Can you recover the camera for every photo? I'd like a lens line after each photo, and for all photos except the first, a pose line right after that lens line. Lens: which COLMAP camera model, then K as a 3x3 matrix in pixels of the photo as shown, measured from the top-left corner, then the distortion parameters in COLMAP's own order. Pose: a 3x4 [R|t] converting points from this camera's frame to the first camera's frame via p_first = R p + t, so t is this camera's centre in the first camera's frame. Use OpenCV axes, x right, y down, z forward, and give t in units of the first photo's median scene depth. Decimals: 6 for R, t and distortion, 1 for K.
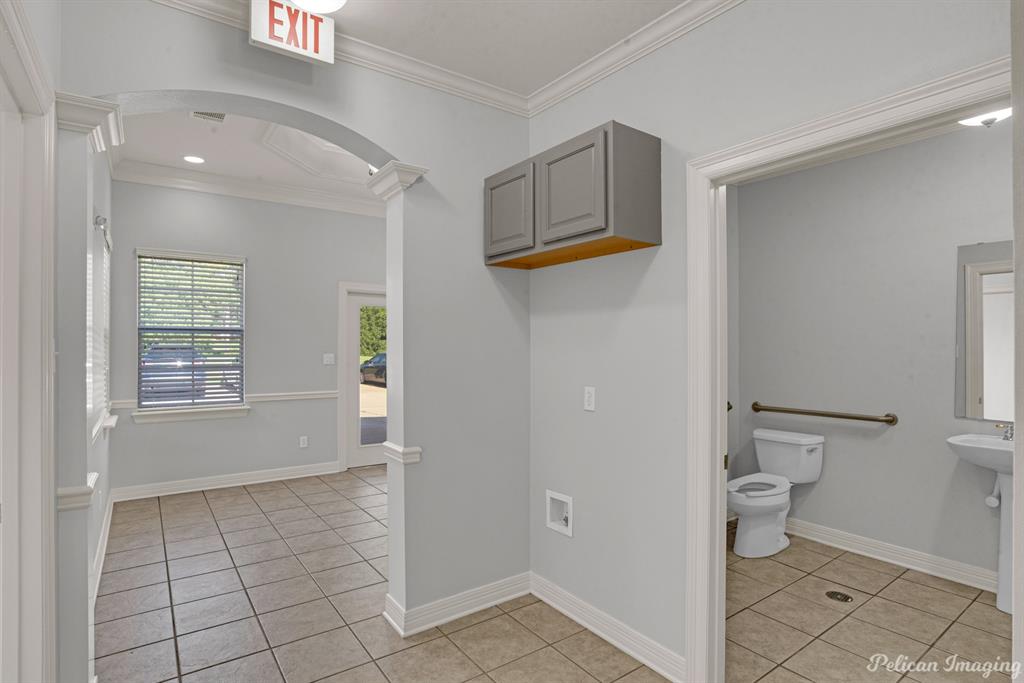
lens RADIAL K [[531.7, 0, 506.8], [0, 531.7, 340.7], [0, 0, 1]] dist [-0.006621, 0.001162]
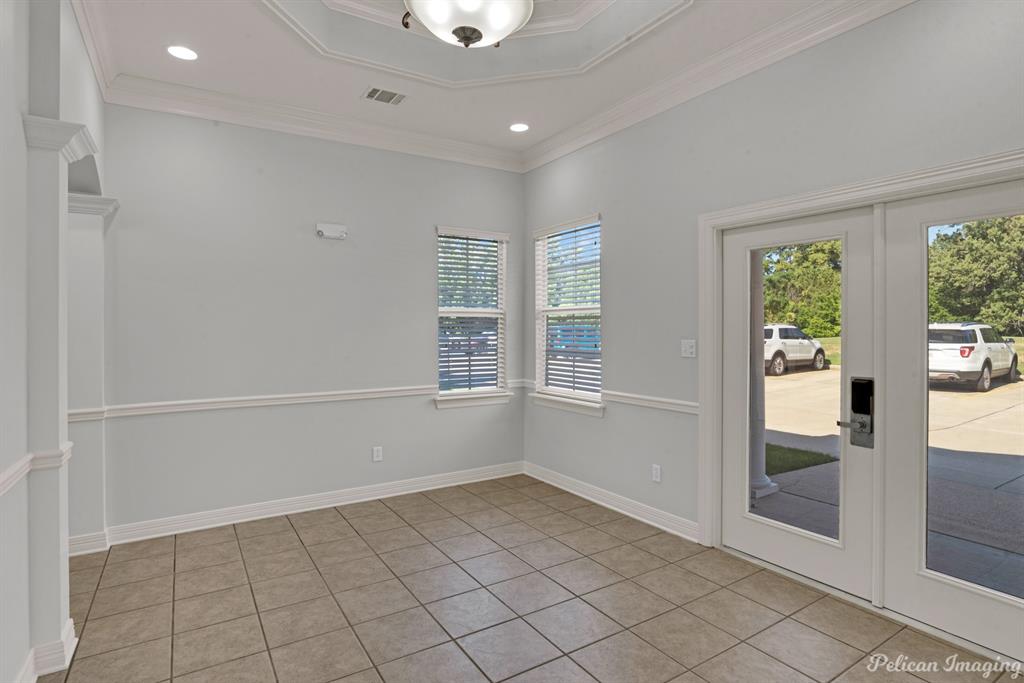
lens RADIAL K [[531.7, 0, 511.3], [0, 531.7, 333.4], [0, 0, 1]] dist [-0.006621, 0.001162]
pose [[-0.027942, -0.000738, -0.999609, 0.322256], [0.006884, 0.999976, -0.000931, 0.020237], [0.999586, -0.006907, -0.027936, 0.972645]]
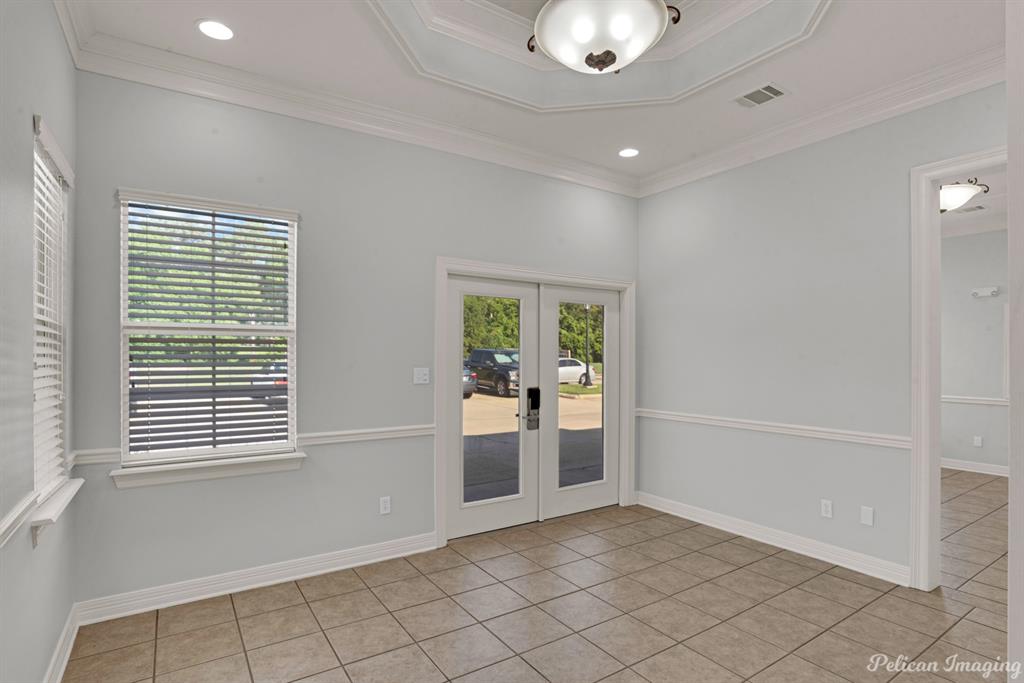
lens RADIAL K [[531.7, 0, 517.5], [0, 531.7, 349.6], [0, 0, 1]] dist [-0.006621, 0.001162]
pose [[0.999847, 0.001729, -0.017426, -0.244833], [-0.001645, 0.999987, 0.004835, -0.001399], [0.017434, -0.004806, 0.999836, 0.417631]]
